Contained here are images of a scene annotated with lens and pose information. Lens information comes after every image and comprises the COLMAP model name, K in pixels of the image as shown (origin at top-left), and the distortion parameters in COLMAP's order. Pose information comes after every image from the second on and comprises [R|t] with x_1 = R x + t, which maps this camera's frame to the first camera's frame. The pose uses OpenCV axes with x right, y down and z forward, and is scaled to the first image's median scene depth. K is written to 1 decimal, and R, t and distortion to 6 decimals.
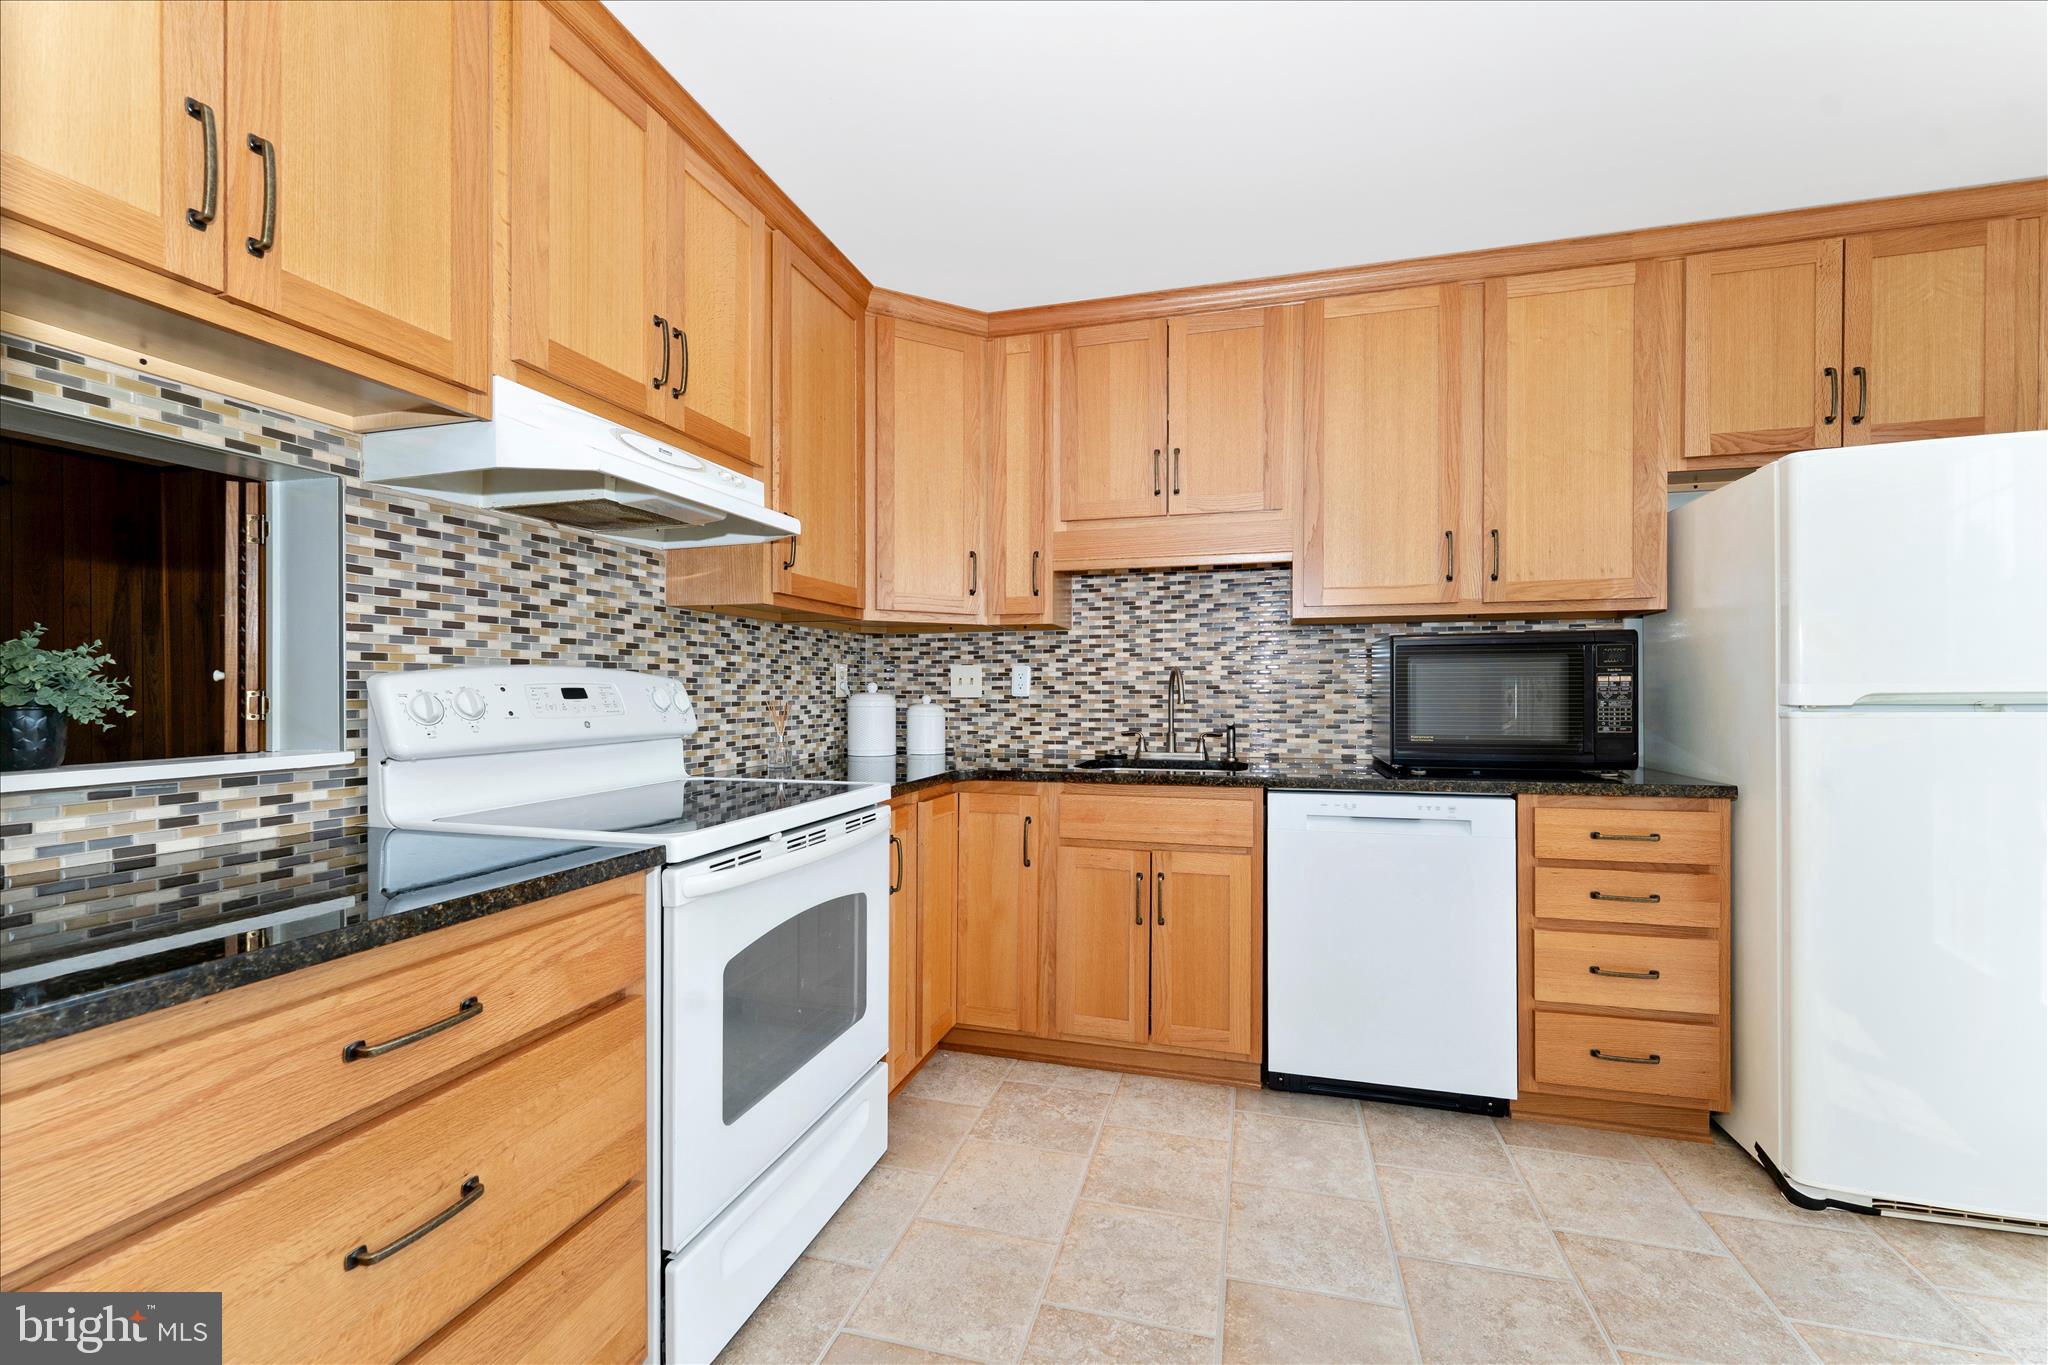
lens RADIAL K [[850.5, 0, 978.8], [0, 850.5, 691.3], [0, 0, 1]] dist [0.004136, 0.000088]
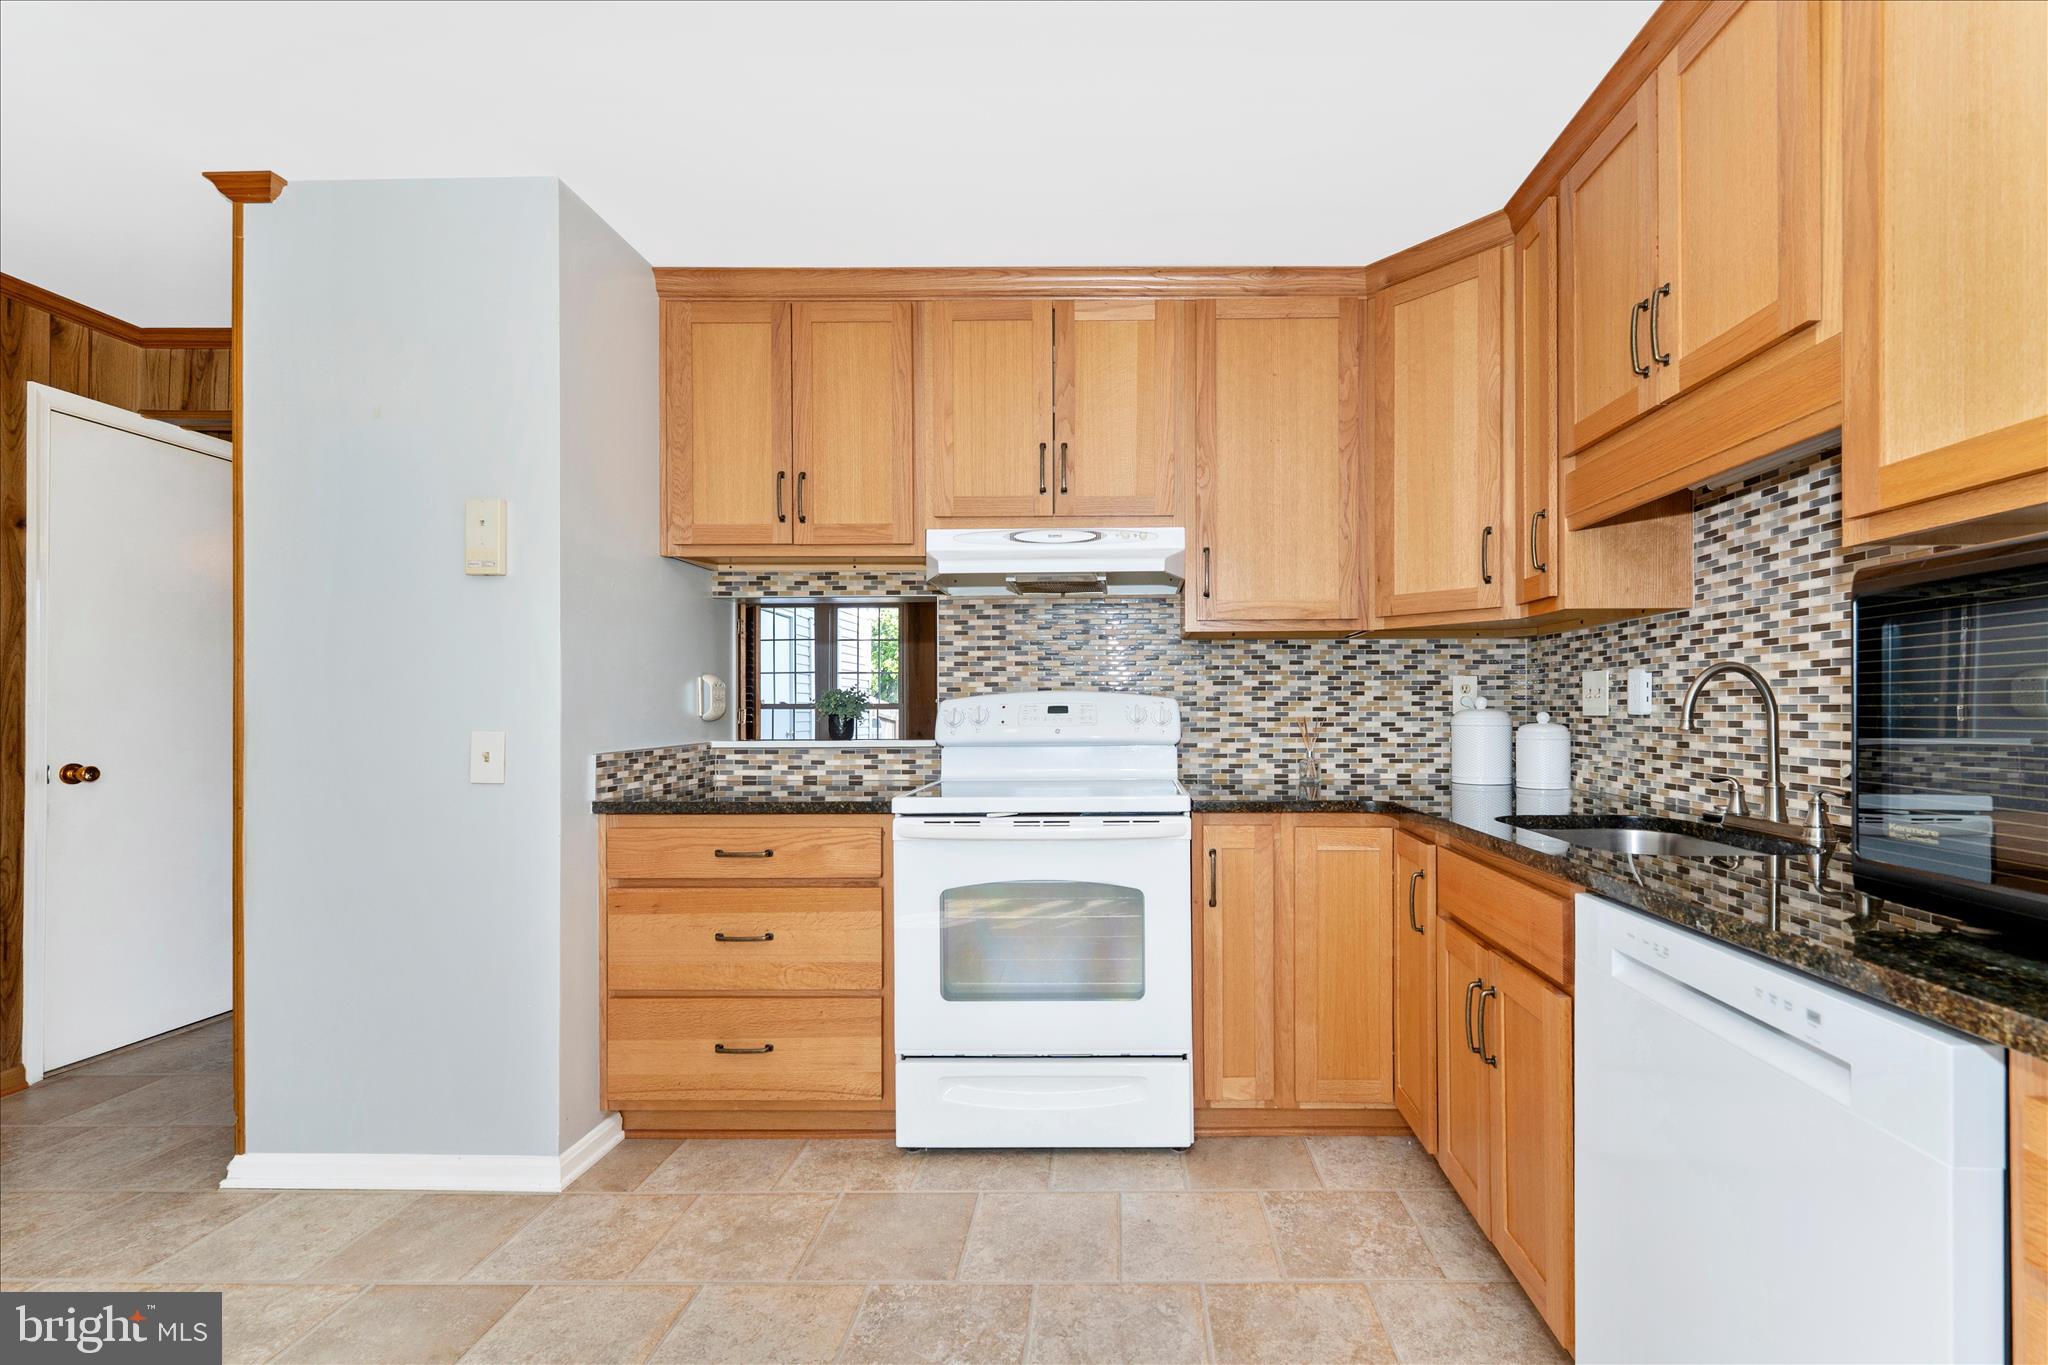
lens RADIAL K [[850.5, 0, 1124.3], [0, 850.5, 703.5], [0, 0, 1]] dist [0.004136, 0.000088]
pose [[0.284707, -0.005573, -0.958598, 0.795719], [0.001707, 0.999984, -0.005306, -0.000043], [0.958613, -0.000126, 0.284712, 0.571556]]
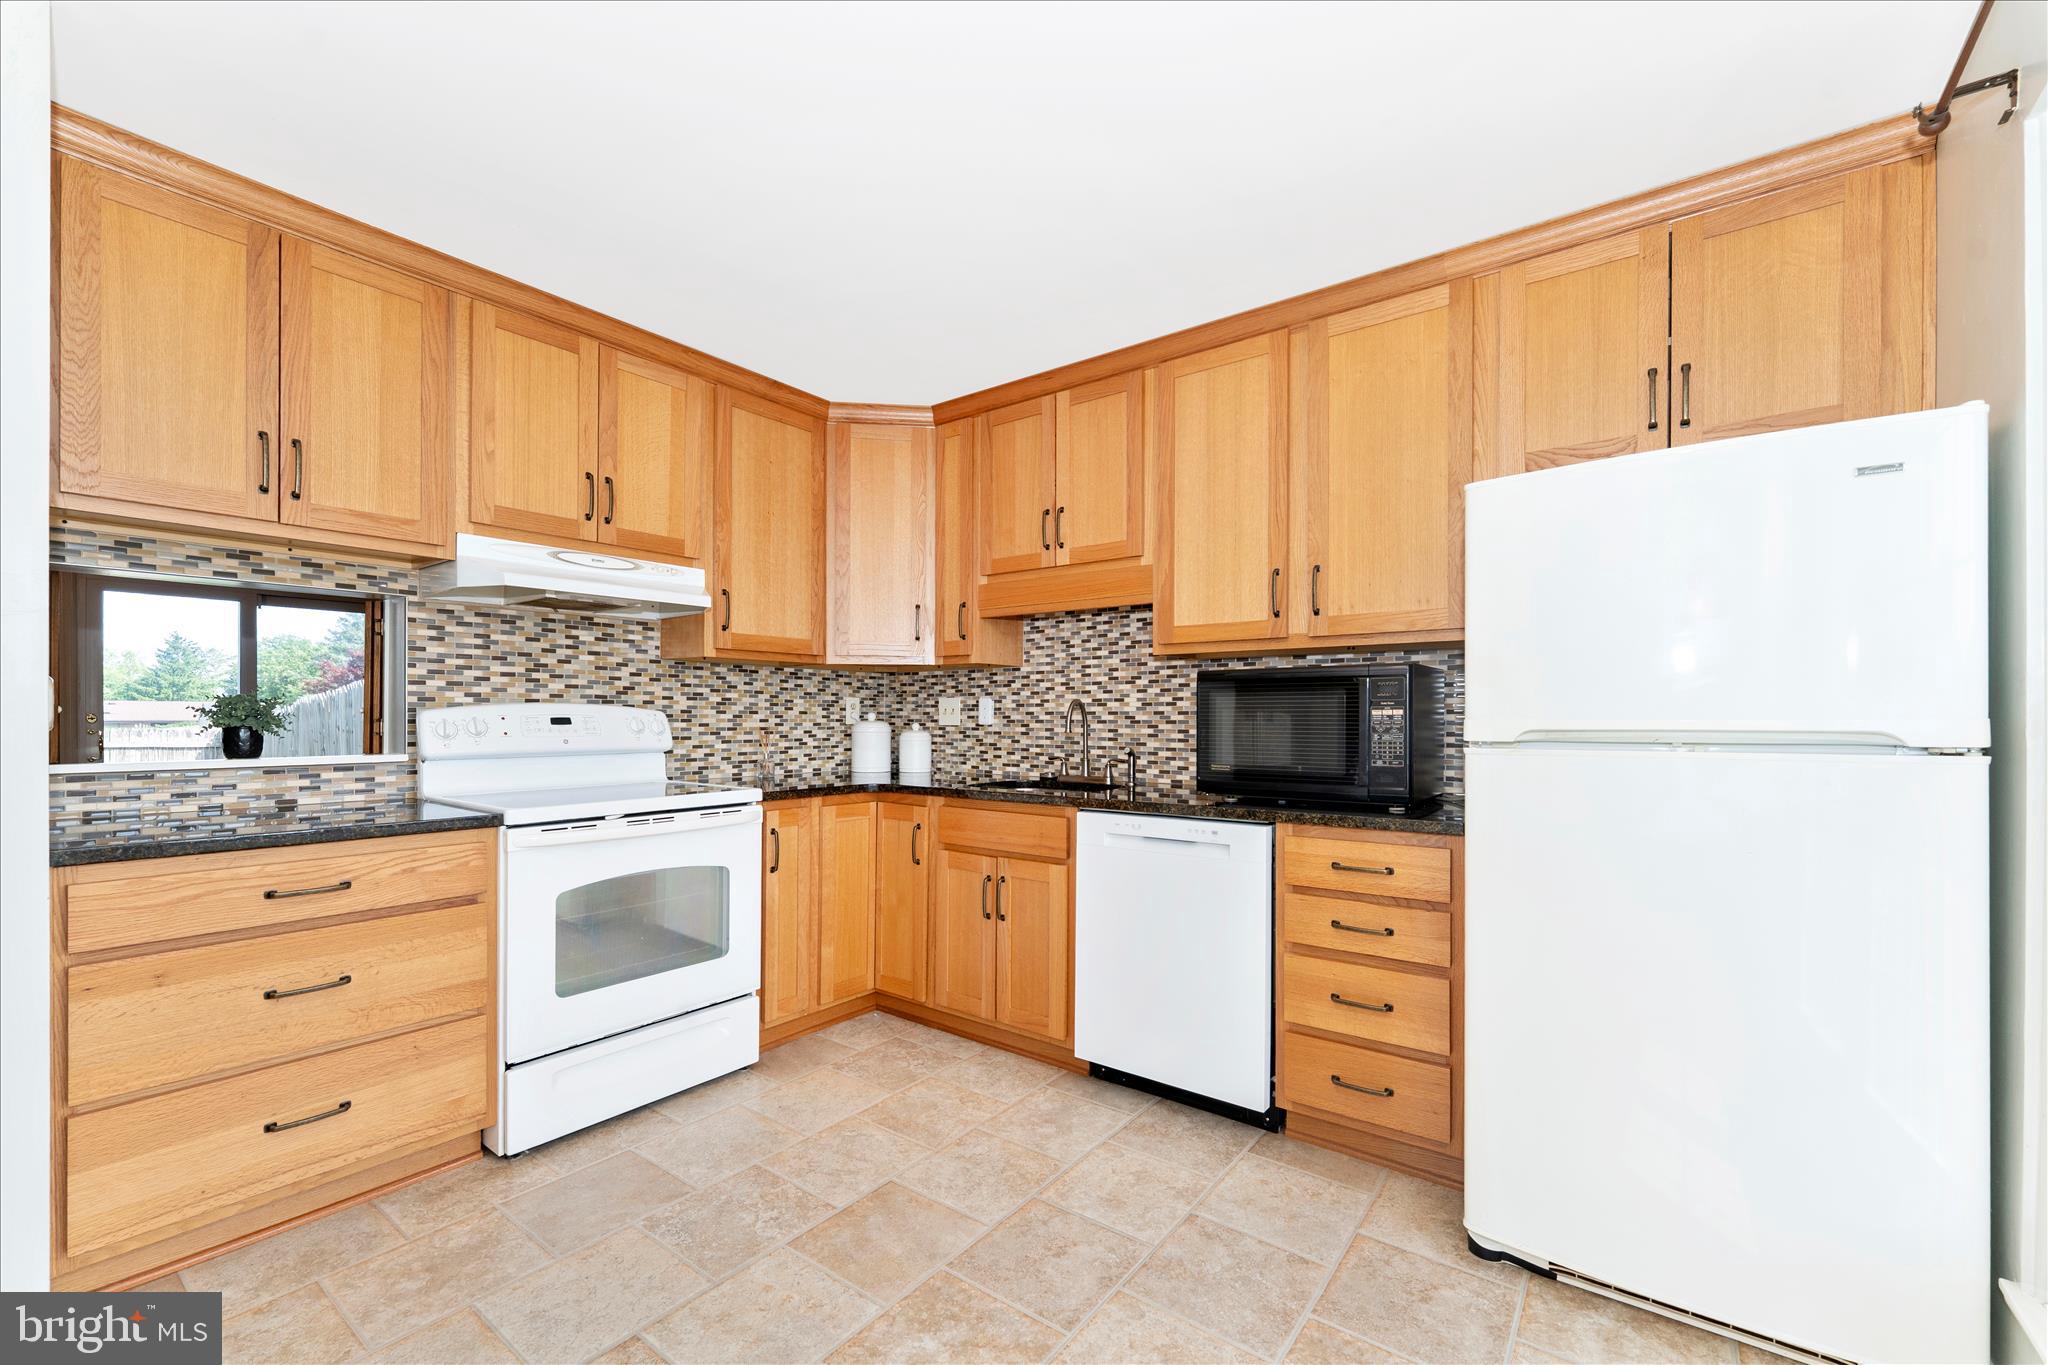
lens RADIAL K [[850.5, 0, 973.2], [0, 850.5, 711.8], [0, 0, 1]] dist [0.004136, 0.000088]
pose [[0.922234, 0.001963, -0.386626, 0.659547], [-0.004318, 0.999977, -0.005223, -0.007662], [0.386607, 0.006487, 0.922222, -0.102060]]
